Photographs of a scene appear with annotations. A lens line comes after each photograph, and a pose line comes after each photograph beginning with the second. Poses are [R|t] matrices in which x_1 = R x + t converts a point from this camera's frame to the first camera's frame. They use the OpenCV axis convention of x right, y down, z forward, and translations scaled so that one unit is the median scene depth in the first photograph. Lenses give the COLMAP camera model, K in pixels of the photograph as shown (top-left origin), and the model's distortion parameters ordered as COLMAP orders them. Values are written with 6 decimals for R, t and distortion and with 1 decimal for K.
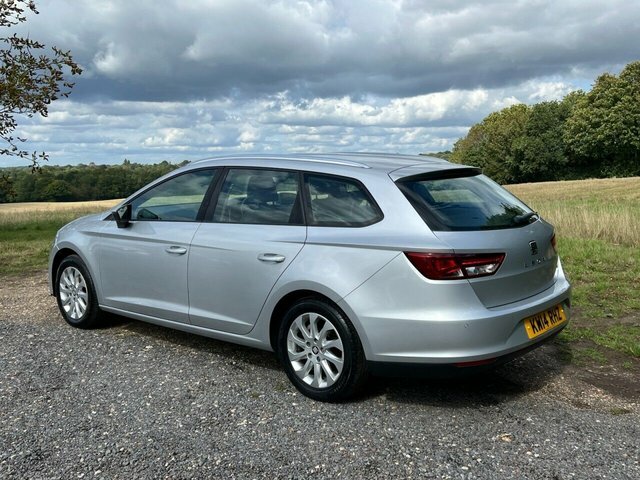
lens RADIAL K [[654.5, 0, 320.6], [0, 654.5, 250.9], [0, 0, 1]] dist [0.035918, 0.000000]
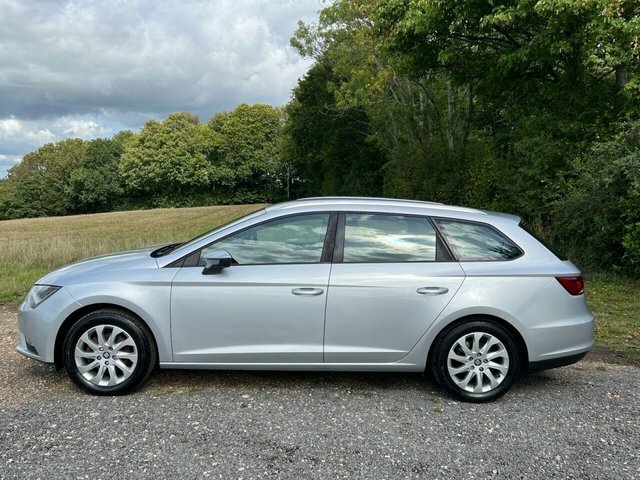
lens RADIAL K [[579.8, 0, 324.7], [0, 579.8, 237.9], [0, 0, 1]] dist [0.034239, 0.000000]
pose [[0.753706, -0.025348, 0.656723, -0.865396], [0.062265, 0.997515, -0.032959, -0.058949], [-0.654255, 0.065732, 0.753412, 0.320595]]
